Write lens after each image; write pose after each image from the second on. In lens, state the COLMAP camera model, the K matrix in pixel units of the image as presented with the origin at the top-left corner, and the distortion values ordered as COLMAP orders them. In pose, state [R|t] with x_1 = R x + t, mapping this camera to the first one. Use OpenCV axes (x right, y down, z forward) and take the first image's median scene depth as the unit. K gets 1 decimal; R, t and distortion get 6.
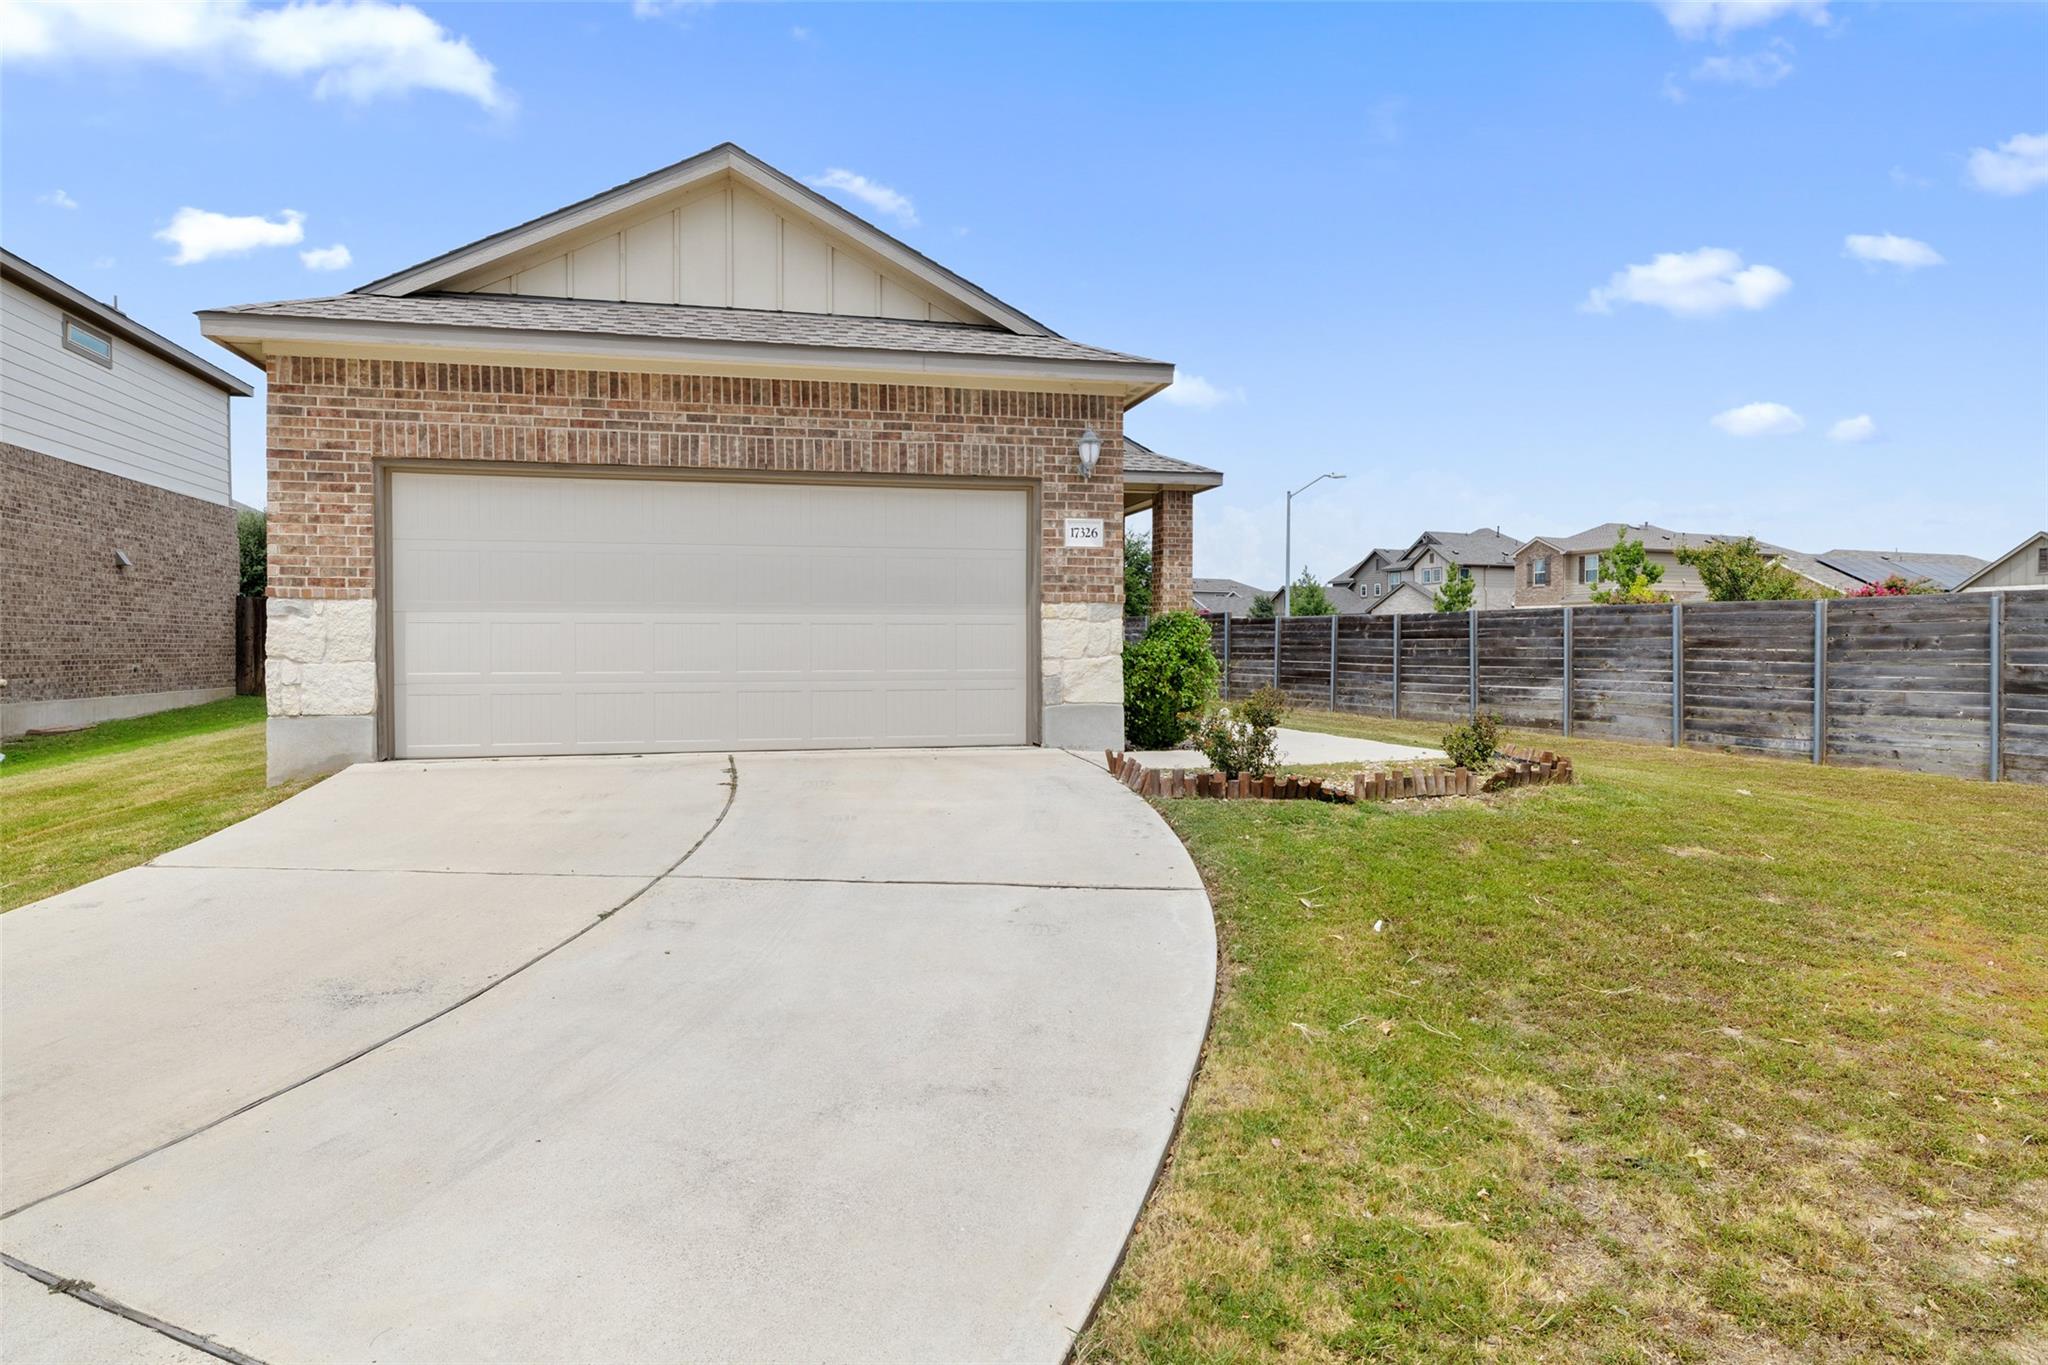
lens RADIAL K [[1211.5, 0, 1026.4], [0, 1211.5, 662.4], [0, 0, 1]] dist [-0.001834, 0.000406]
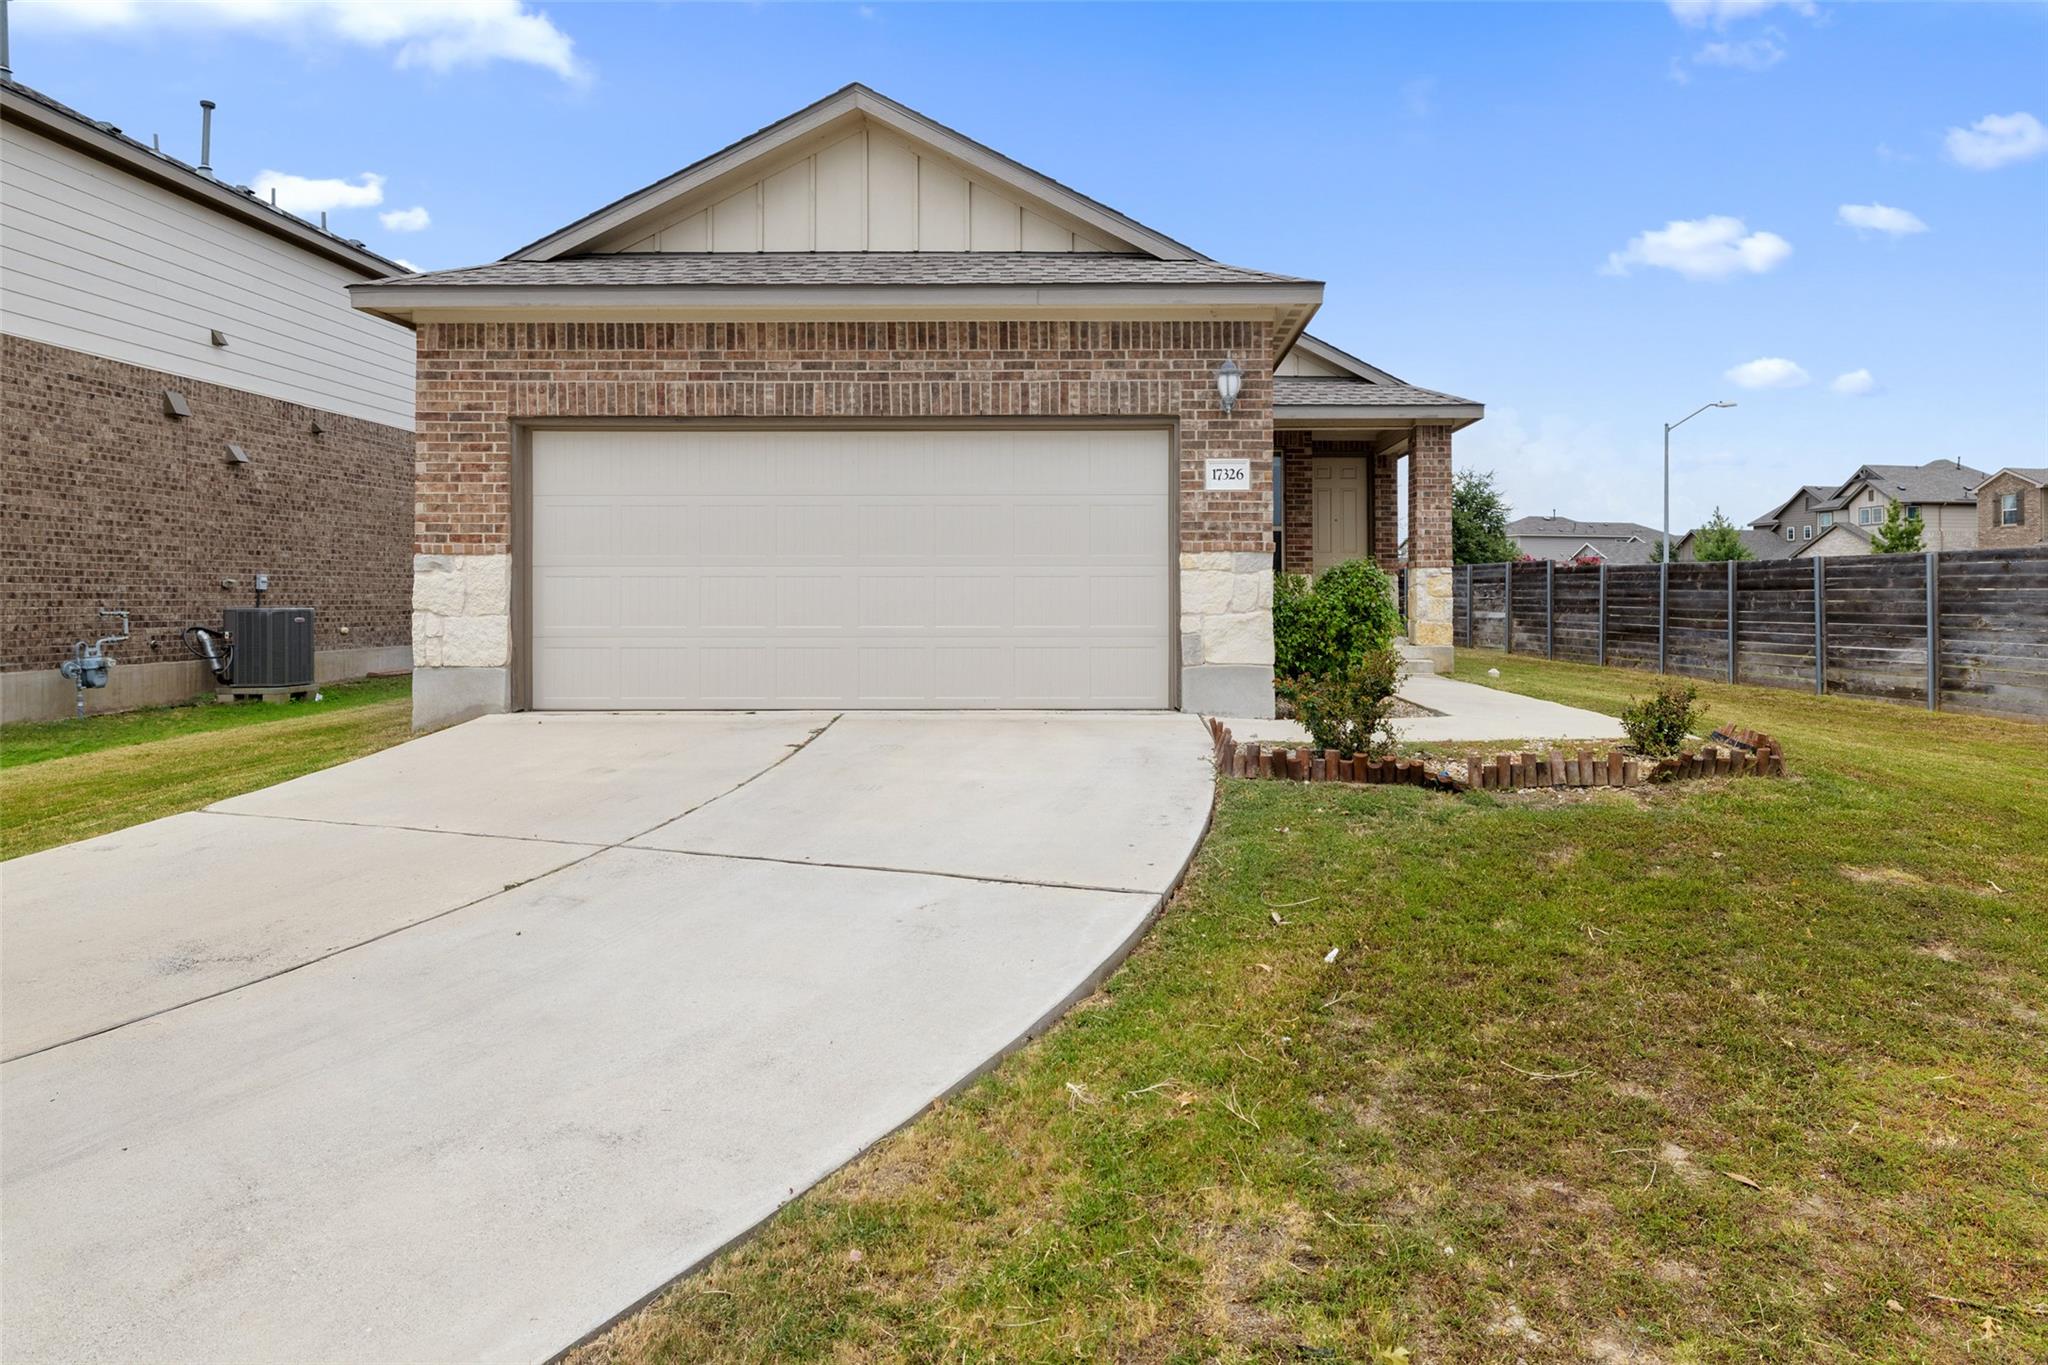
lens RADIAL K [[1240.3, 0, 1118.5], [0, 1240.3, 581.8], [0, 0, 1]] dist [-0.001279, -0.000302]
pose [[0.970981, -0.002162, -0.239147, 0.188198], [-0.003748, 0.999699, -0.024256, -0.004634], [0.239127, 0.024449, 0.970680, 0.089229]]
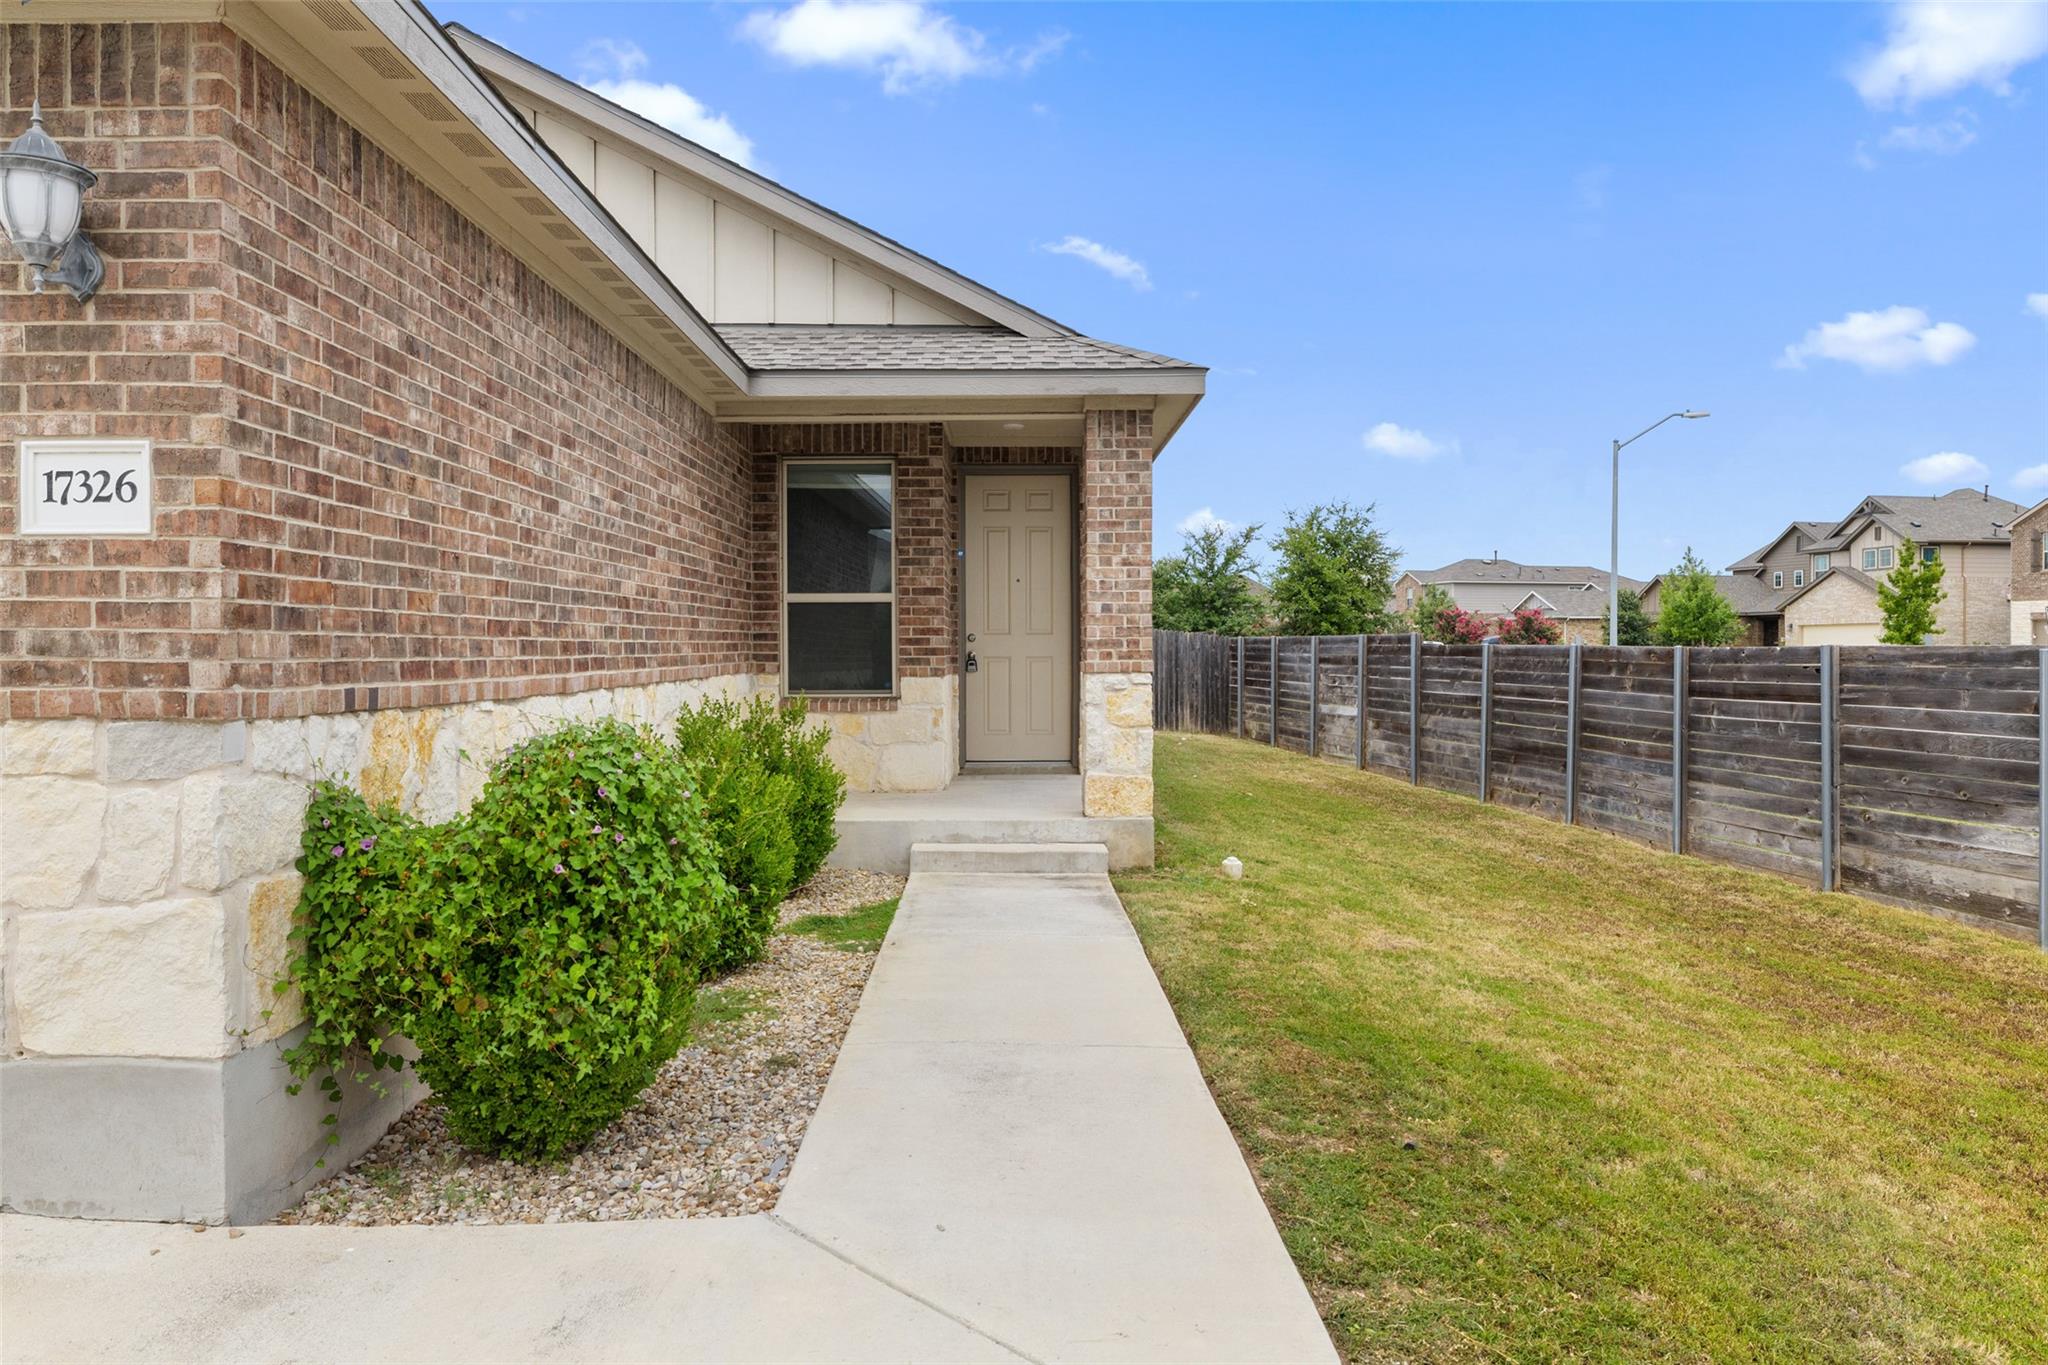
lens RADIAL K [[1394.2, 0, 1010.7], [0, 1394.2, 670.3], [0, 0, 1]] dist [-0.001130, -0.000356]
pose [[0.969589, 0.001830, -0.244732, 0.351532], [-0.001194, 0.999996, 0.002746, -0.062778], [0.244736, -0.002370, 0.969587, 0.720110]]
